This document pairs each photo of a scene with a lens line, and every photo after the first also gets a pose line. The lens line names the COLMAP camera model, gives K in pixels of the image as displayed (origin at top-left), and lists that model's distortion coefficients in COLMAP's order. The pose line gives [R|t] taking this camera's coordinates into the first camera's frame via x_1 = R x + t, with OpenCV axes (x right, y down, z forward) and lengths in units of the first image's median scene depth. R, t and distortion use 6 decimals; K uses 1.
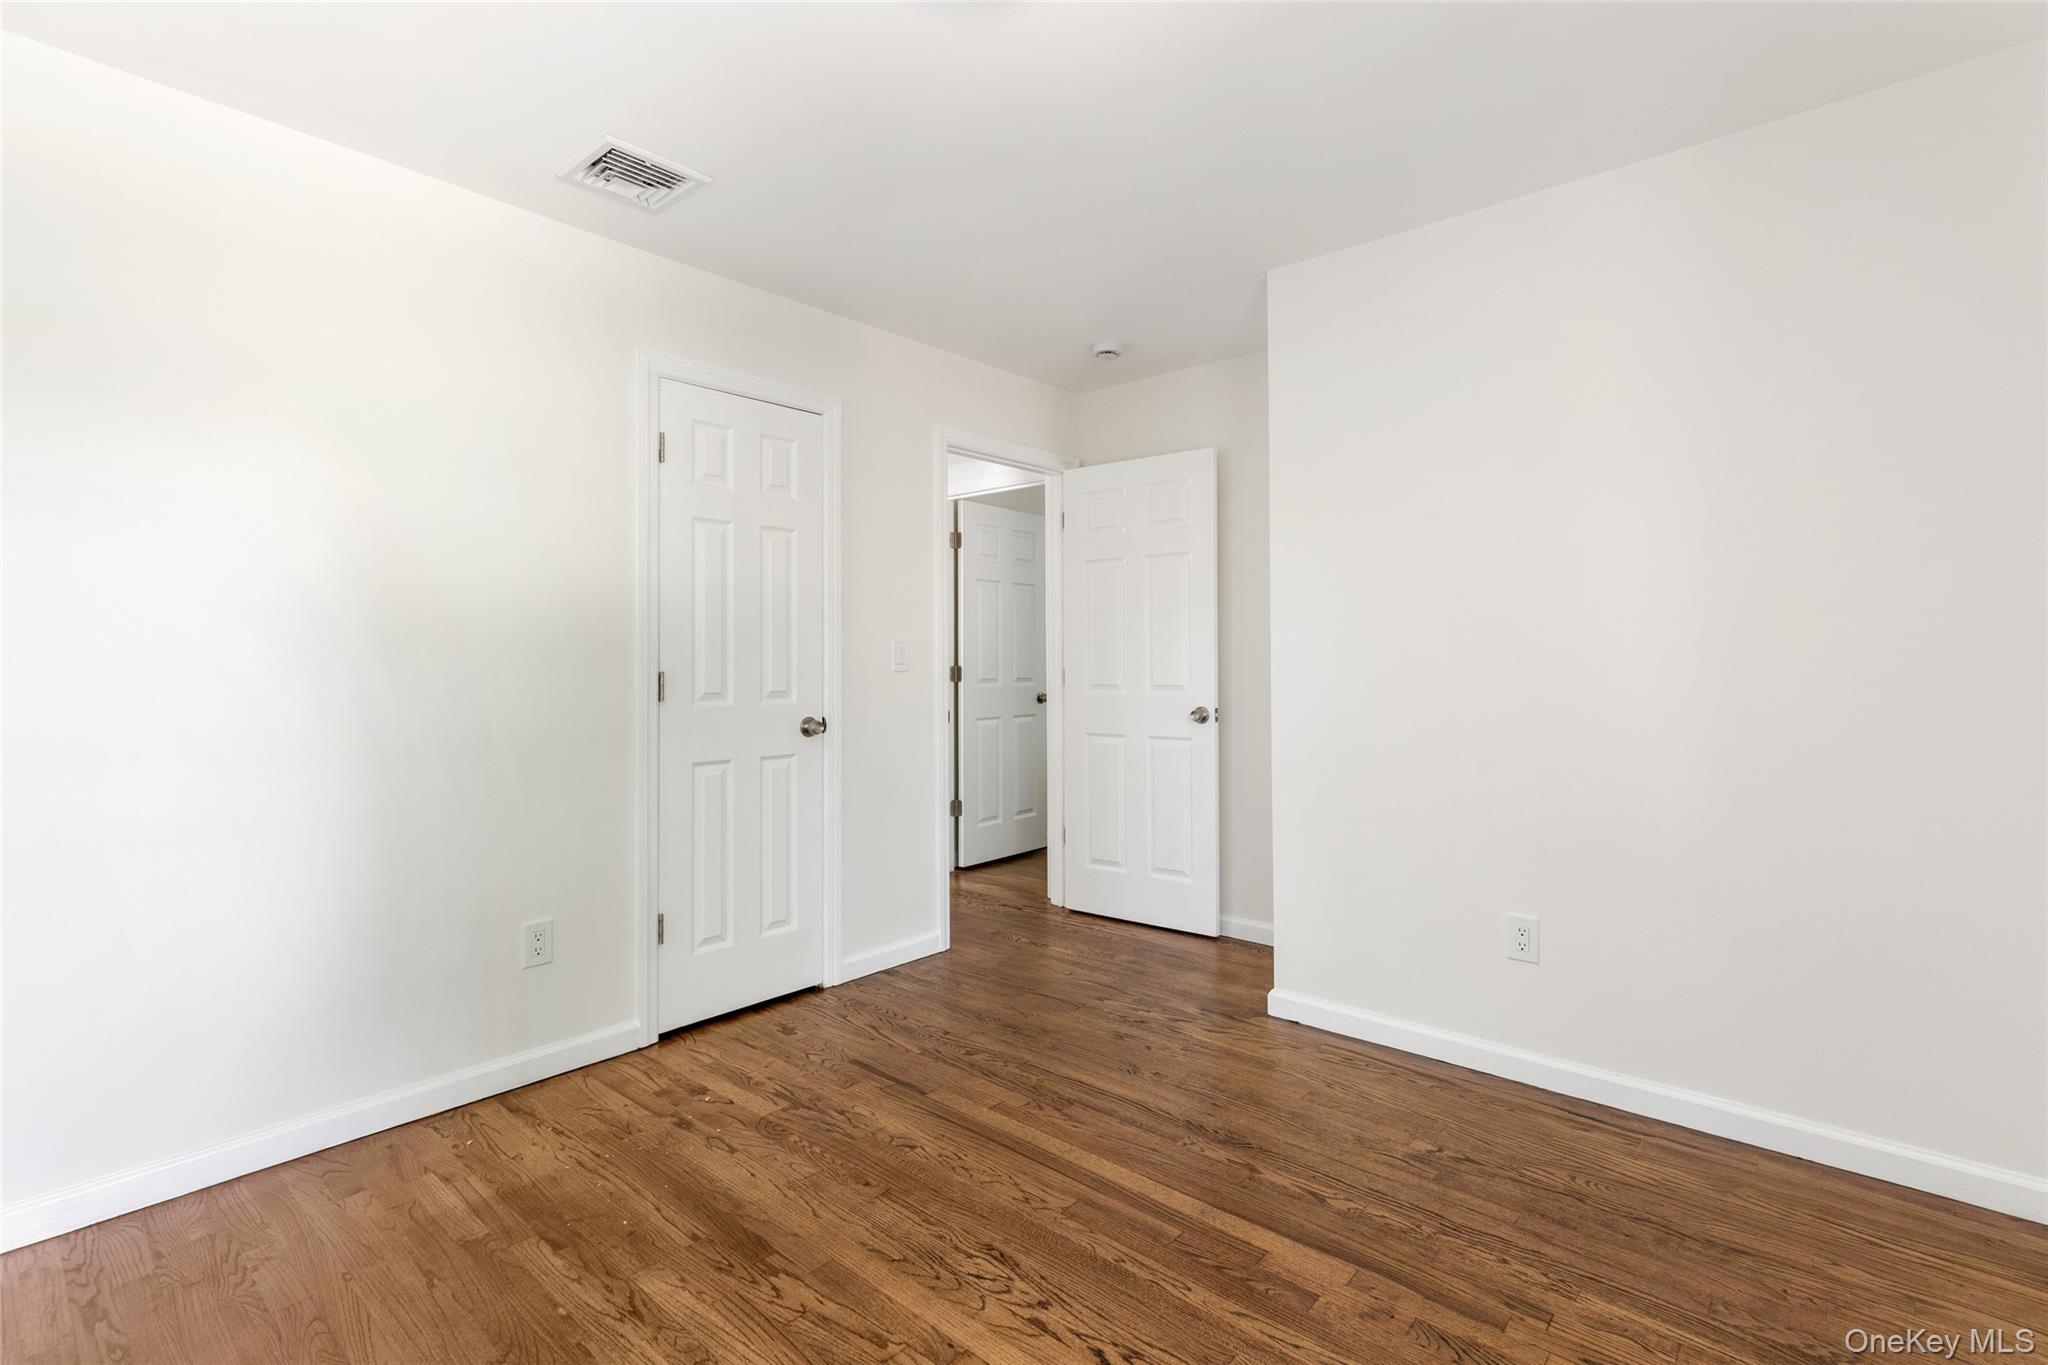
lens RADIAL K [[935.2, 0, 1025.4], [0, 935.2, 671.9], [0, 0, 1]] dist [0.000063, 0.000014]
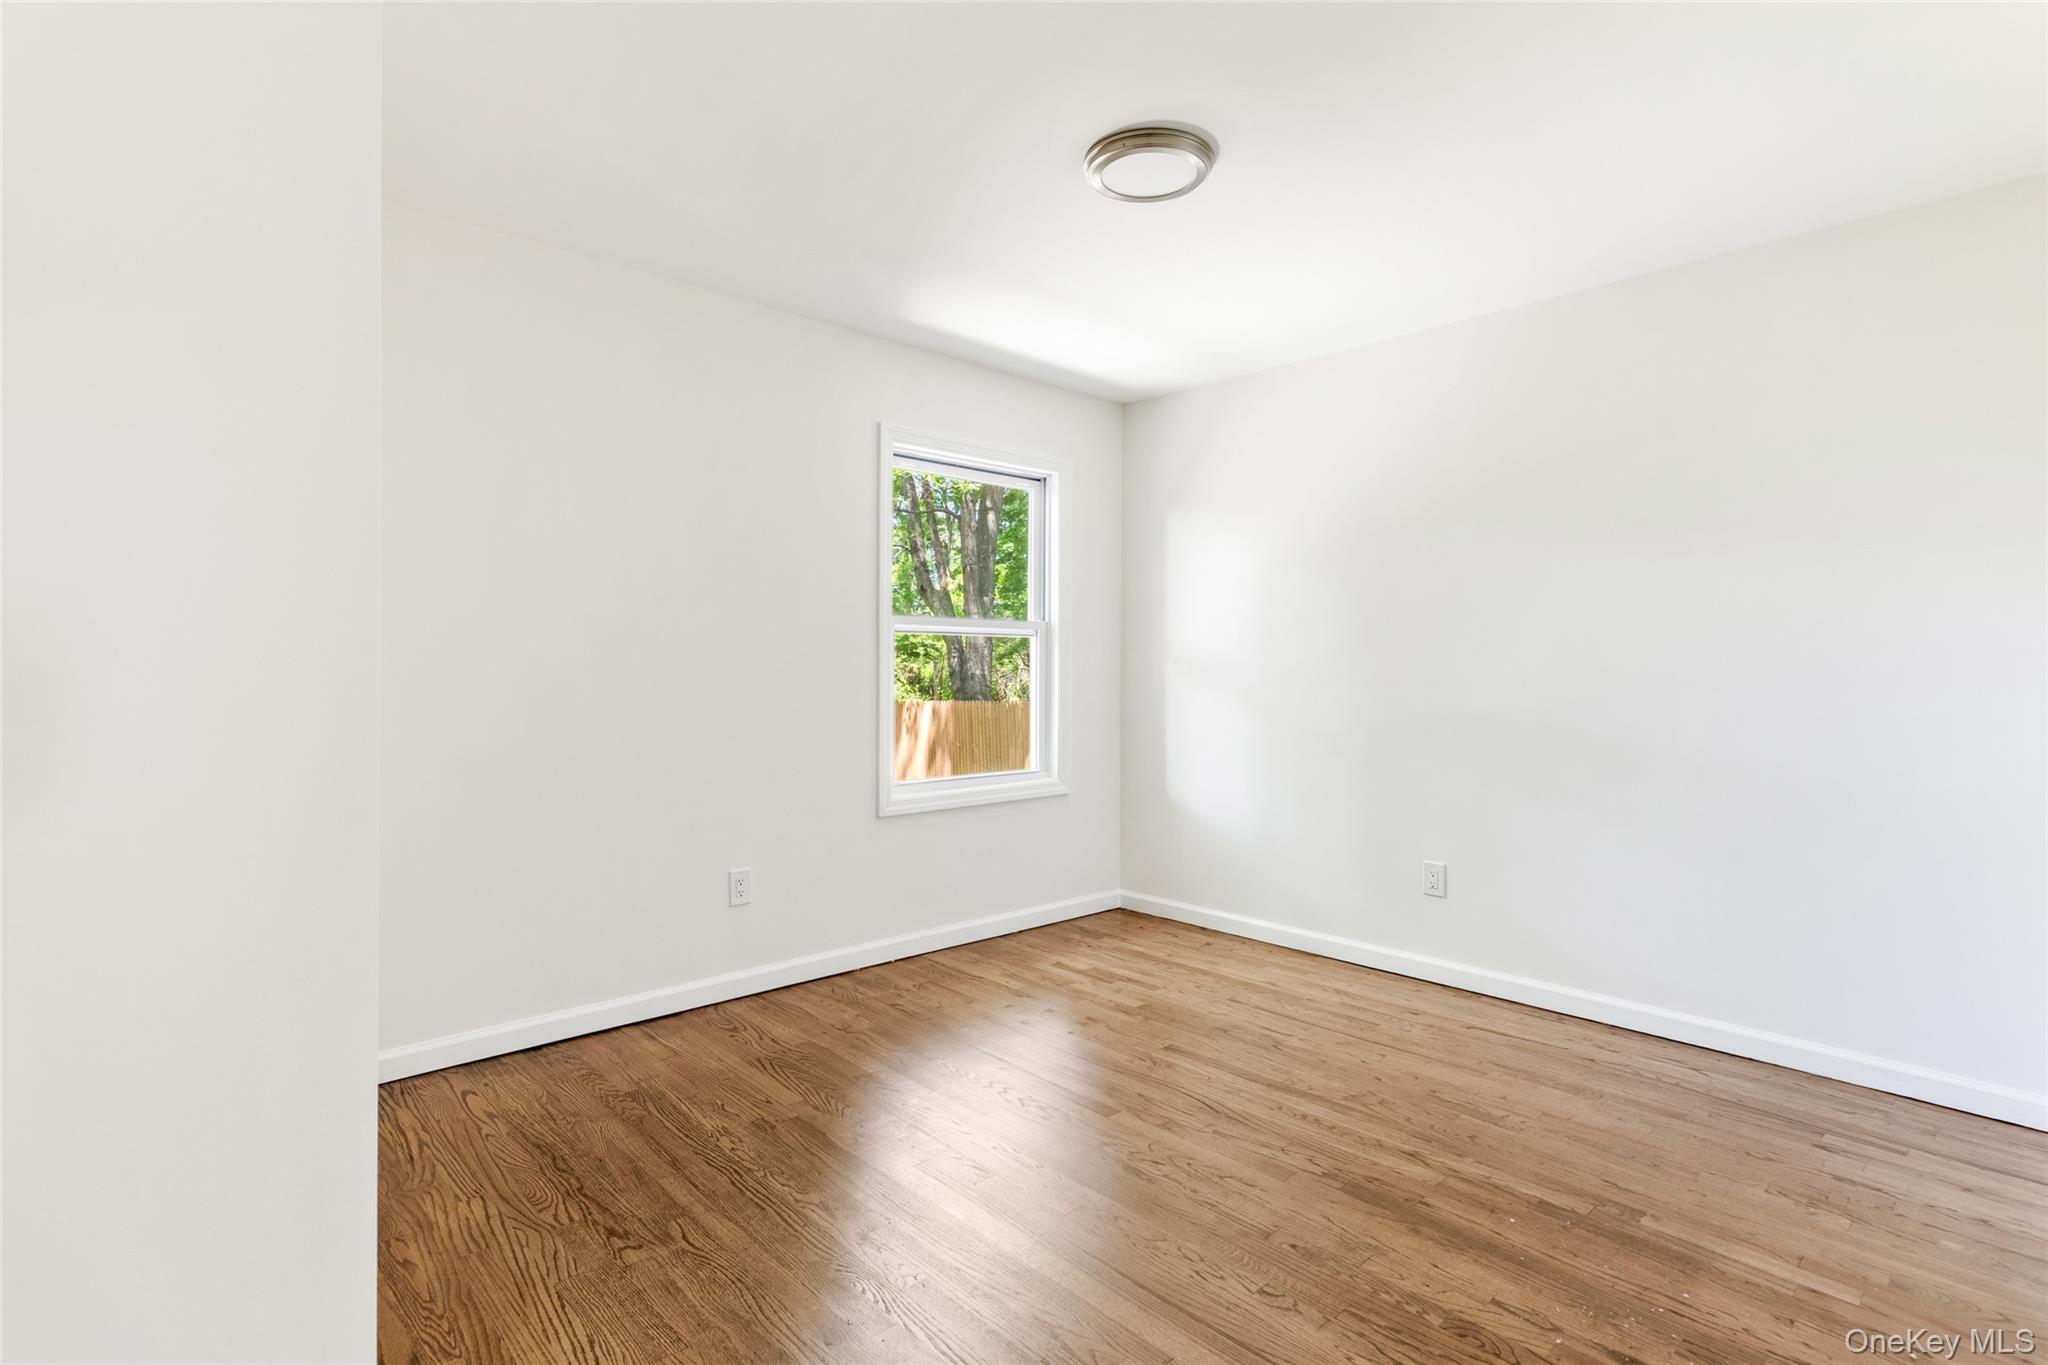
lens RADIAL K [[986.3, 0, 1016.8], [0, 986.3, 680.9], [0, 0, 1]] dist [-0.000011, 0.000071]
pose [[-0.994271, -0.000852, 0.106886, -0.005124], [0.001638, 0.999729, 0.023209, -0.024674], [-0.106877, 0.023251, -0.994000, 2.108023]]
